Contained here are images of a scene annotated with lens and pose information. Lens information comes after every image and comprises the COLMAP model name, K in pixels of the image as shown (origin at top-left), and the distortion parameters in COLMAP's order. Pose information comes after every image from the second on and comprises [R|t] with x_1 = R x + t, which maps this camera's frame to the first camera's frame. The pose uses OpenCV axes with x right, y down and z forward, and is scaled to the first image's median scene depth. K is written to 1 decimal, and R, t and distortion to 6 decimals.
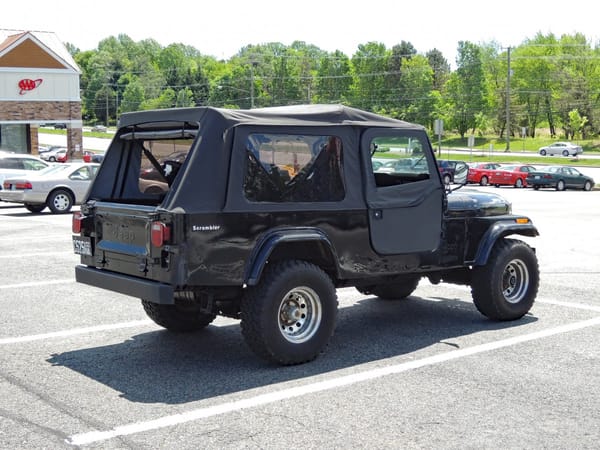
lens RADIAL K [[782.6, 0, 277.0], [0, 782.6, 226.4], [0, 0, 1]] dist [-0.020384, -0.024519]
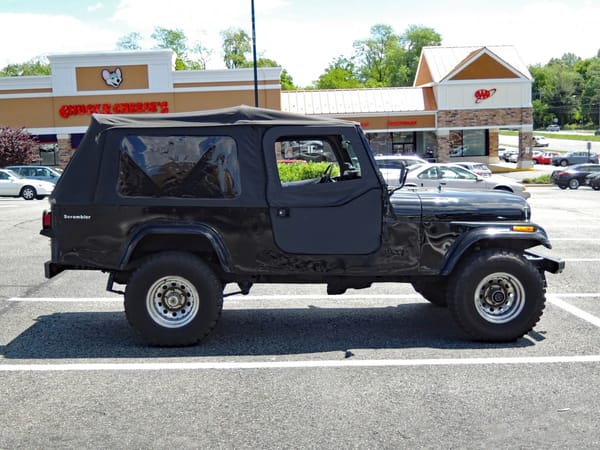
lens RADIAL K [[704.7, 0, 300.0], [0, 704.7, 225.0], [0, 0, 1]] dist [-0.031058, -0.068647]
pose [[0.820186, 0.049022, -0.569993, 0.173505], [-0.045943, 0.998748, 0.019788, -0.004961], [0.570249, 0.009957, 0.821411, 0.071860]]
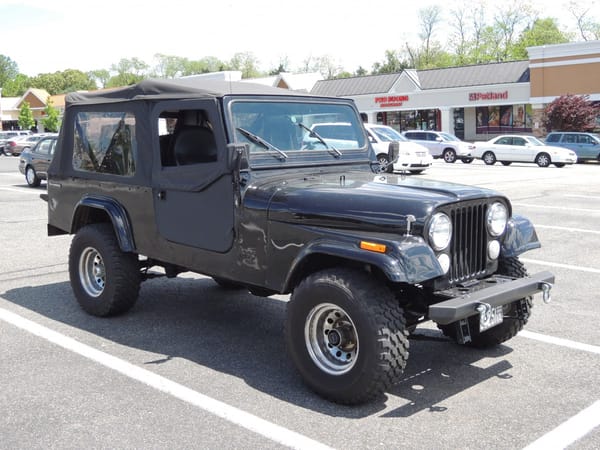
lens RADIAL K [[704.7, 0, 300.0], [0, 704.7, 225.0], [0, 0, 1]] dist [-0.031058, -0.068647]
pose [[0.154319, 0.138461, -0.978271, 0.254838], [-0.089485, 0.988021, 0.125725, -0.026274], [0.983960, 0.068139, 0.164861, 0.270834]]
